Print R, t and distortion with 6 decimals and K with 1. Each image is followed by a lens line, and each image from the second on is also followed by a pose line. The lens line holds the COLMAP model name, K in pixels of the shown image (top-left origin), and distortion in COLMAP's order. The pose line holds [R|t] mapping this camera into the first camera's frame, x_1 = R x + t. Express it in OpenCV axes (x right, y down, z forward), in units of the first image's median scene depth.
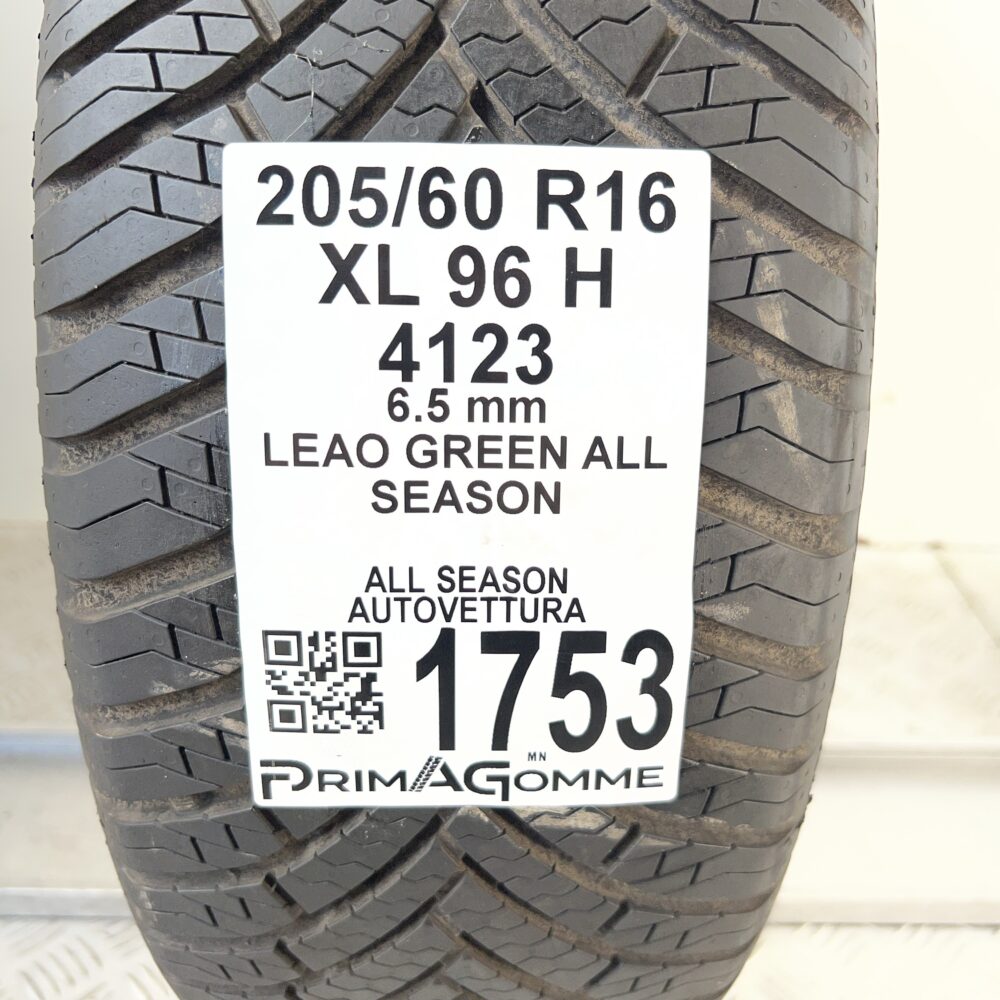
lens RADIAL K [[1077.3, 0, 500.0], [0, 1077.3, 500.0], [0, 0, 1]] dist [0.091732, -0.311261]
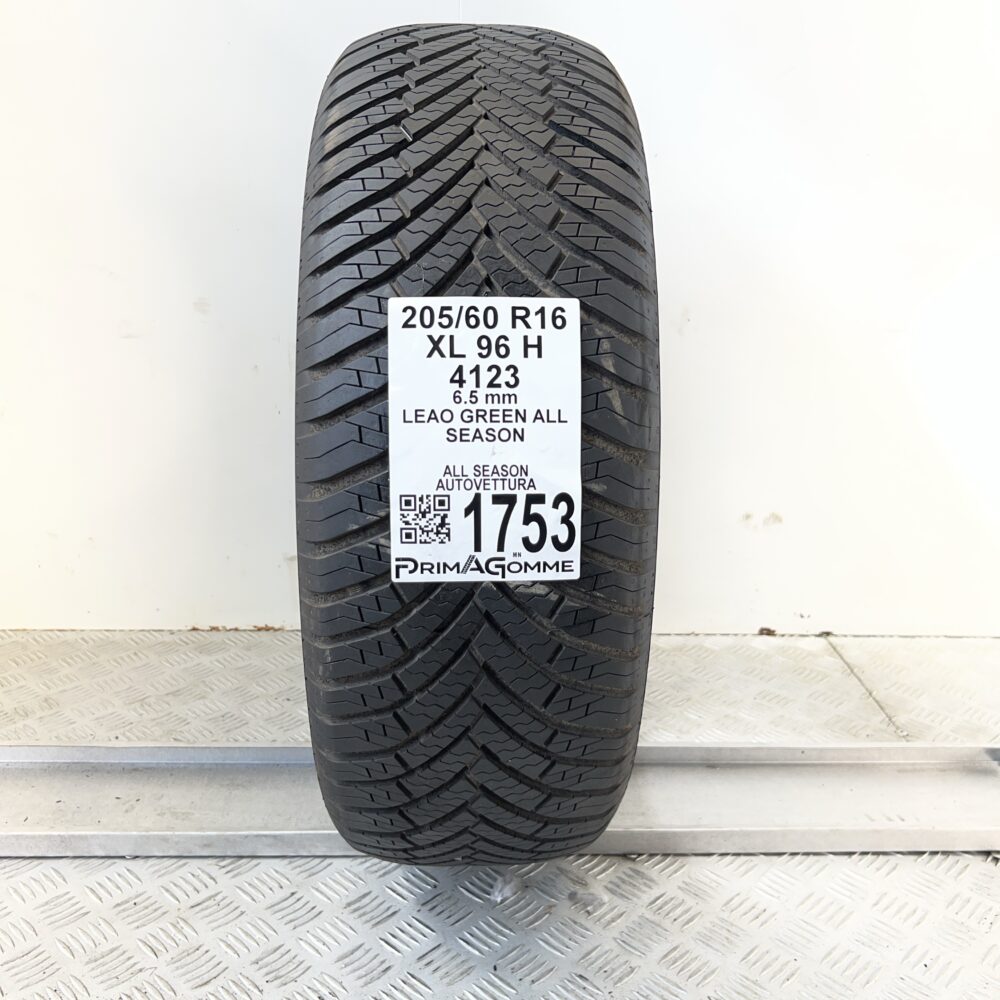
lens RADIAL K [[1077.3, 0, 500.0], [0, 1077.3, 500.0], [0, 0, 1]] dist [0.091732, -0.311261]
pose [[0.999739, -0.016688, 0.015577, -0.038032], [0.019377, 0.981099, -0.192535, 0.605705], [-0.012070, 0.192786, 0.981167, -1.349608]]
